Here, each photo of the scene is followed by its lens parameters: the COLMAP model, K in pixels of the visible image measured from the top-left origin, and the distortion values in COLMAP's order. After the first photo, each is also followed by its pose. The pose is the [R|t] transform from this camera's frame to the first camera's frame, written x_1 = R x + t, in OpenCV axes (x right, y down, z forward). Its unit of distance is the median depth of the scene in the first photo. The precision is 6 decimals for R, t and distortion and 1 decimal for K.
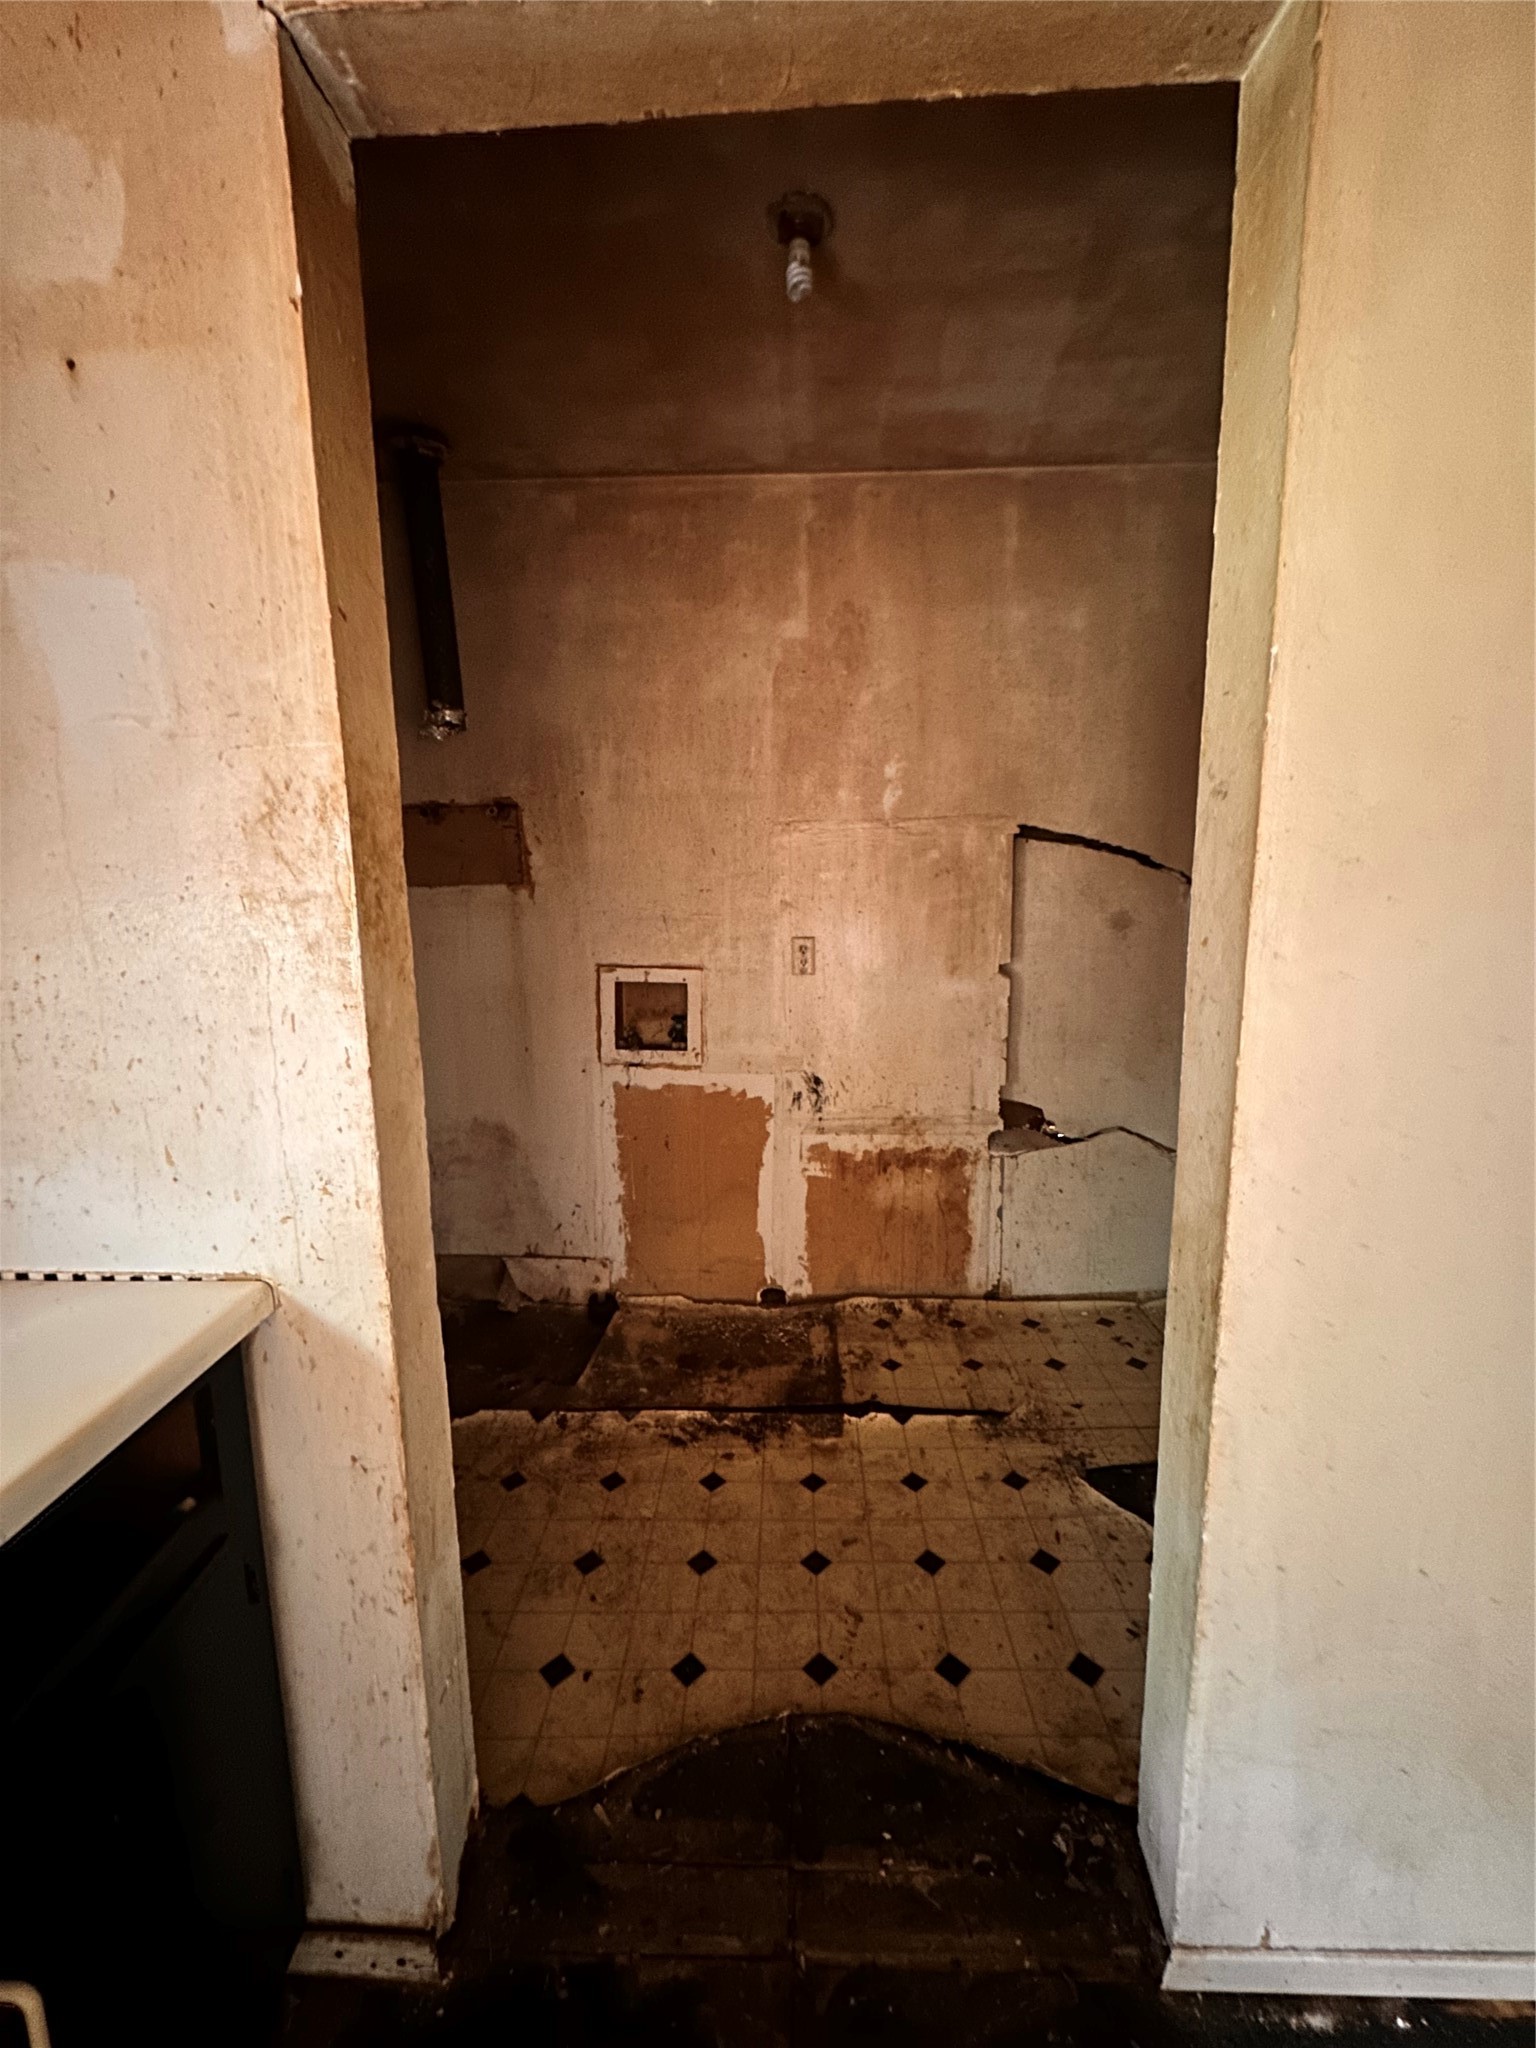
lens RADIAL K [[817.2, 0, 766.6], [0, 817.2, 1024.0], [0, 0, 1]] dist [-0.000161, 0.000005]
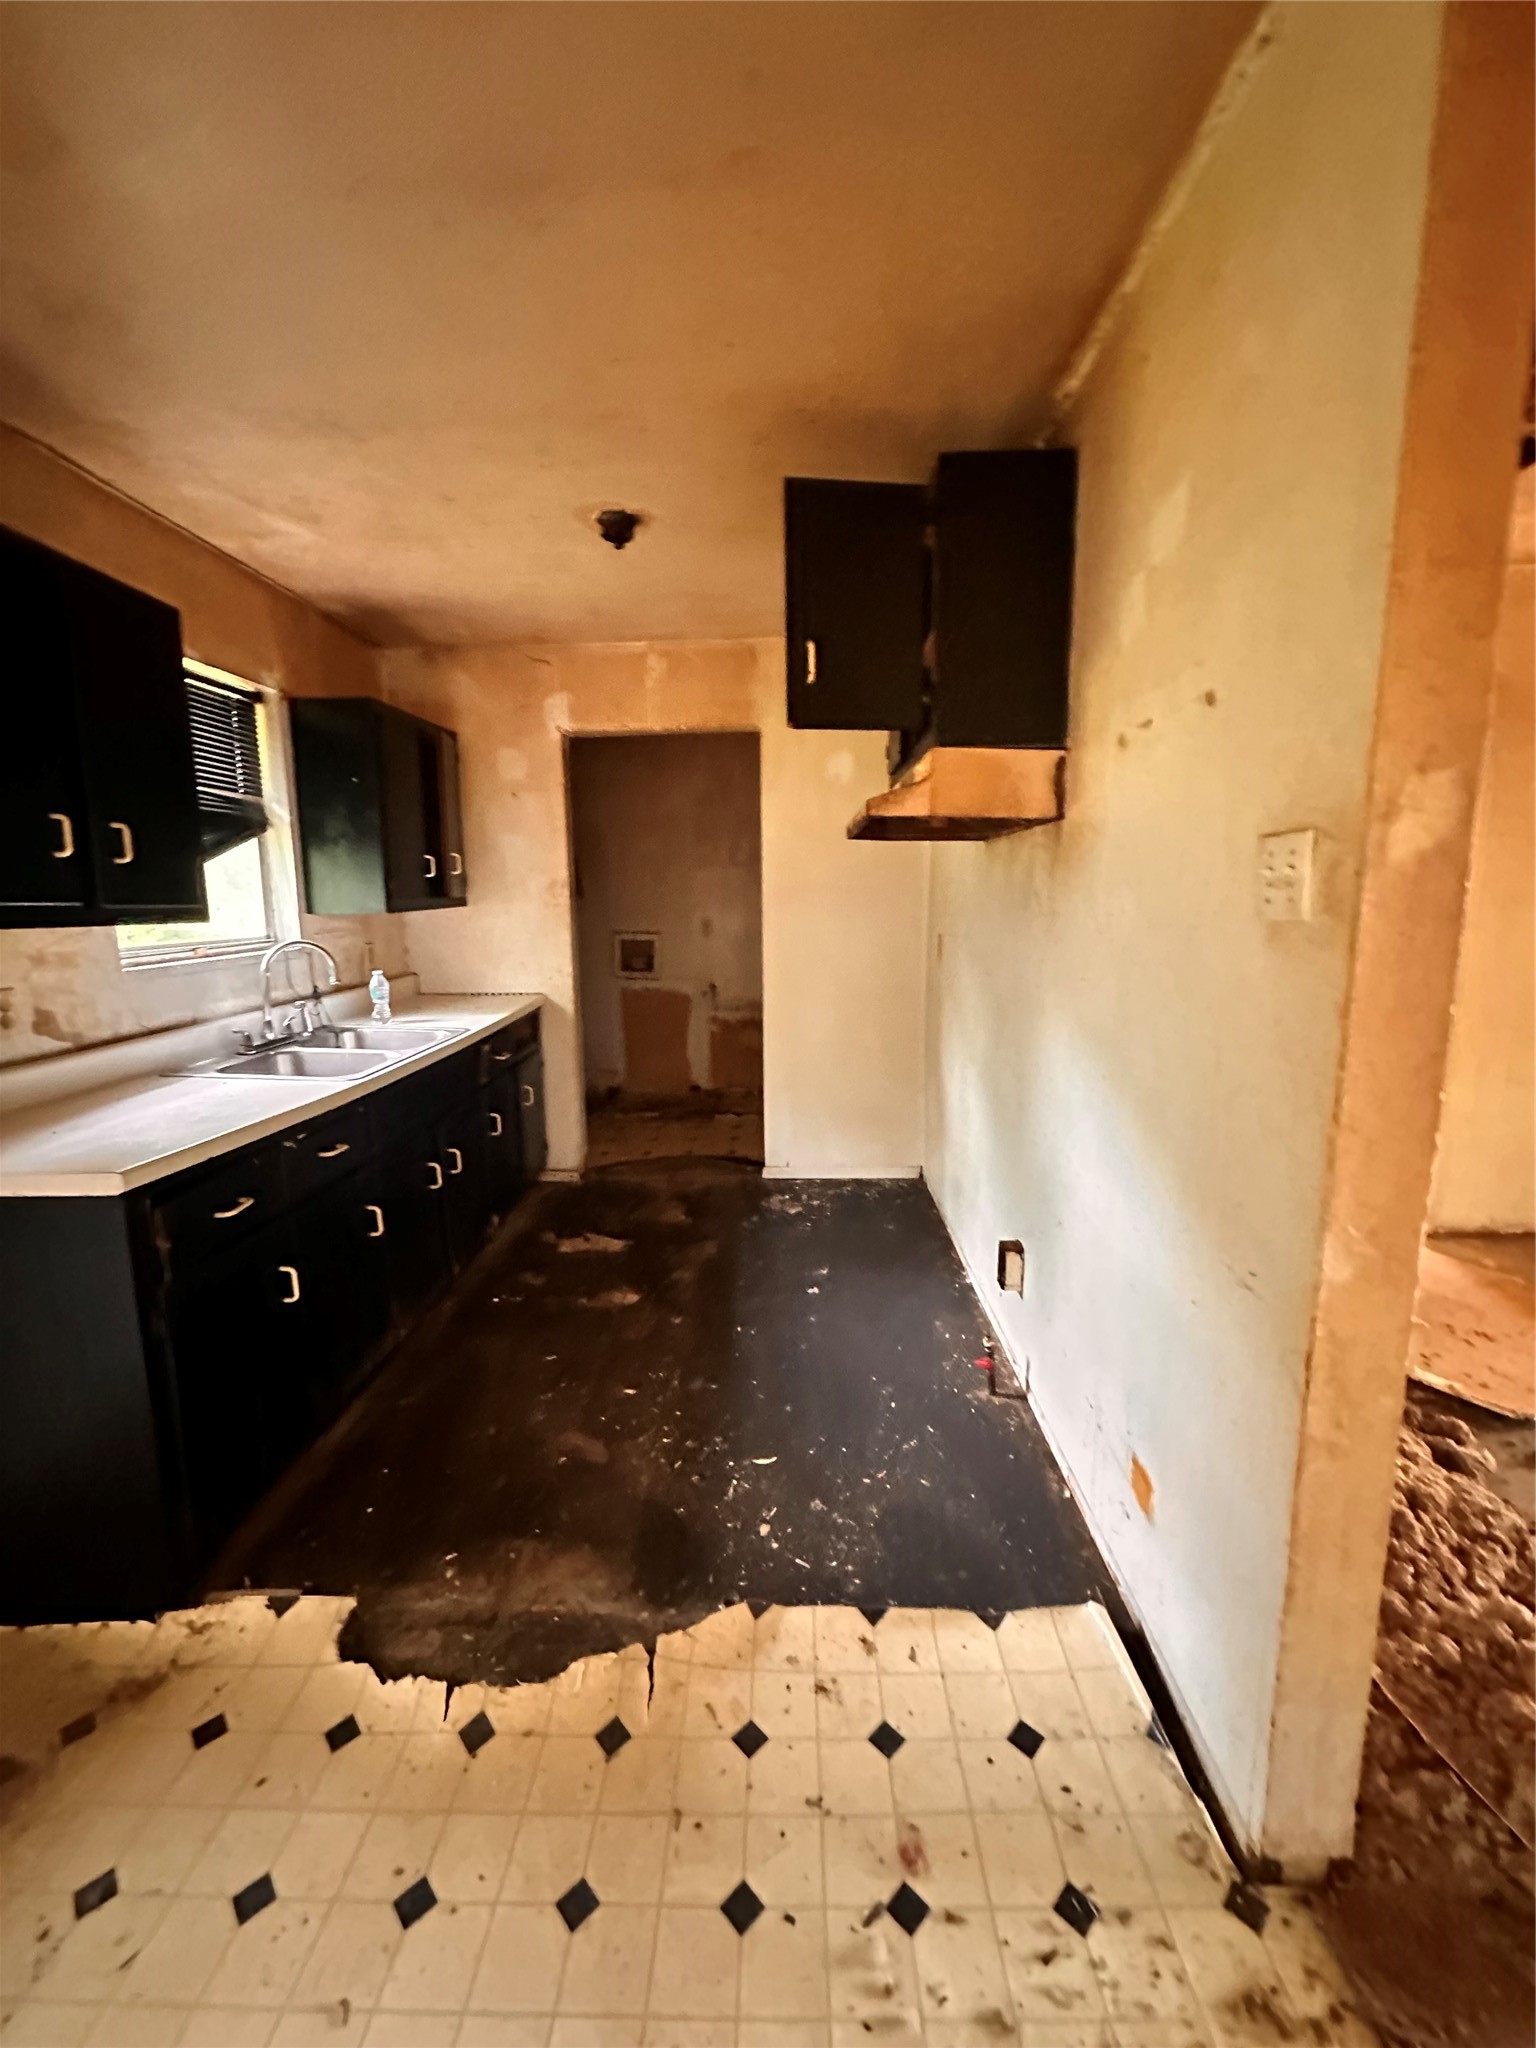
lens RADIAL K [[817.2, 0, 765.5], [0, 817.2, 1019.3], [0, 0, 1]] dist [-0.000161, 0.000005]
pose [[0.999961, -0.000892, 0.008732, 0.181914], [0.000943, 0.999982, -0.005935, 0.171538], [-0.008727, 0.005943, 0.999944, -1.177914]]
